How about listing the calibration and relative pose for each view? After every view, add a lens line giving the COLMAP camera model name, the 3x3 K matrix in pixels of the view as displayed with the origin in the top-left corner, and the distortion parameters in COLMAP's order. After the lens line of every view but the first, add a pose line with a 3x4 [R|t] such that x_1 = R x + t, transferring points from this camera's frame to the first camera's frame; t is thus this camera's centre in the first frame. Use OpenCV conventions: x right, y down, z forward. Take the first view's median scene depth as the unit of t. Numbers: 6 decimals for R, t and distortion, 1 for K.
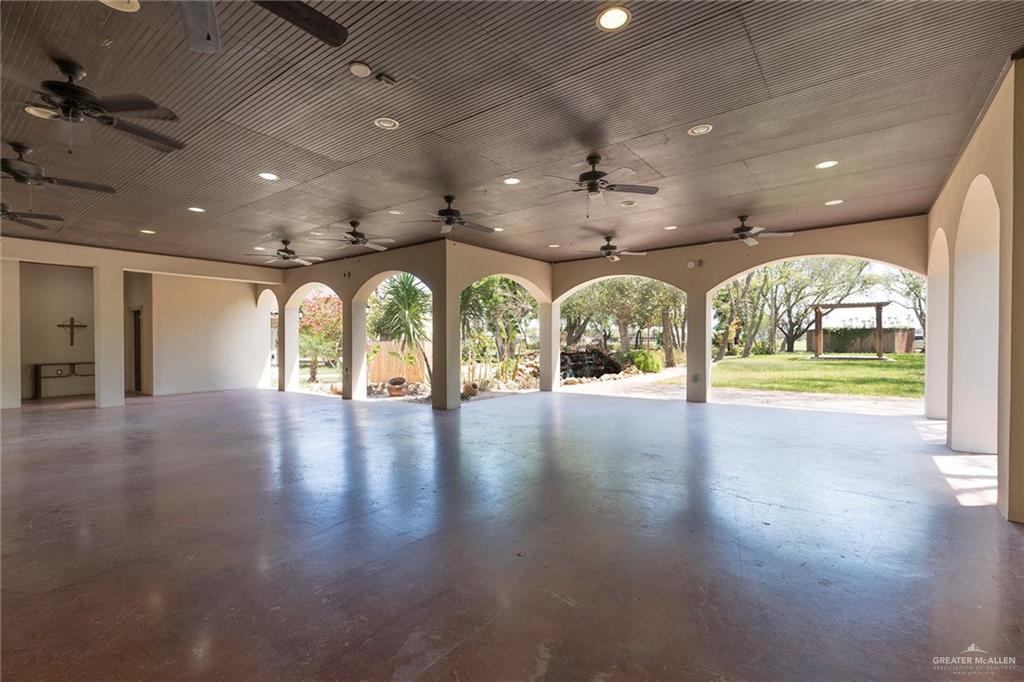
lens RADIAL K [[466.1, 0, 504.4], [0, 466.1, 339.6], [0, 0, 1]] dist [0.000101, -0.000254]
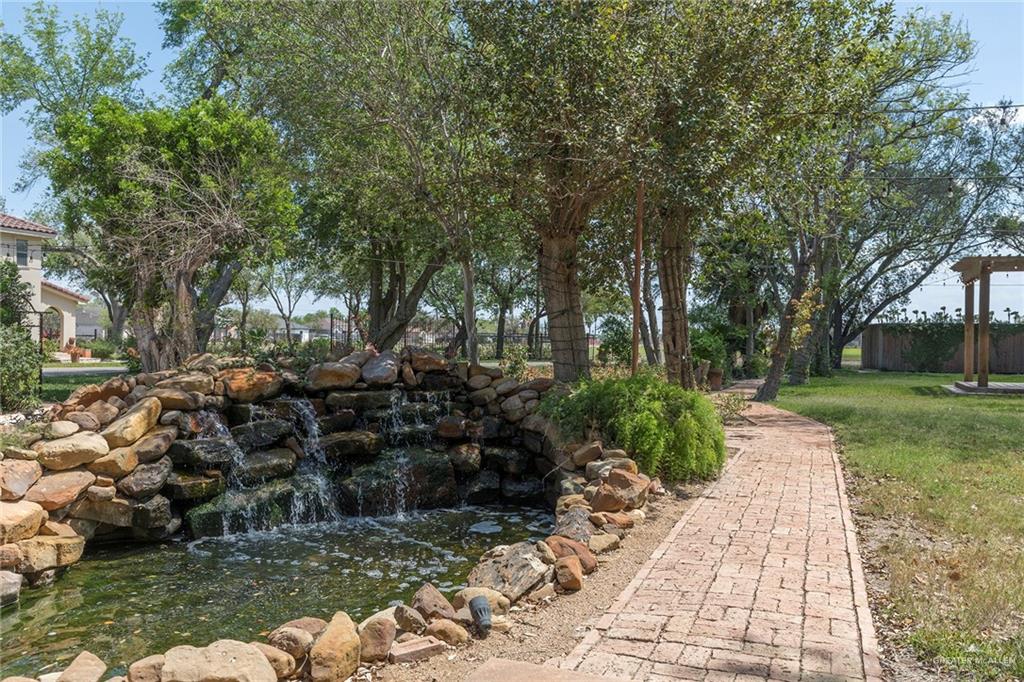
lens RADIAL K [[850.9, 0, 509.4], [0, 850.9, 344.8], [0, 0, 1]] dist [0.036683, 0.003609]
pose [[0.963131, 0.014688, 0.268632, 0.119945], [-0.016317, 0.999860, 0.003829, 0.007815], [-0.268538, -0.008071, 0.963235, 0.616040]]
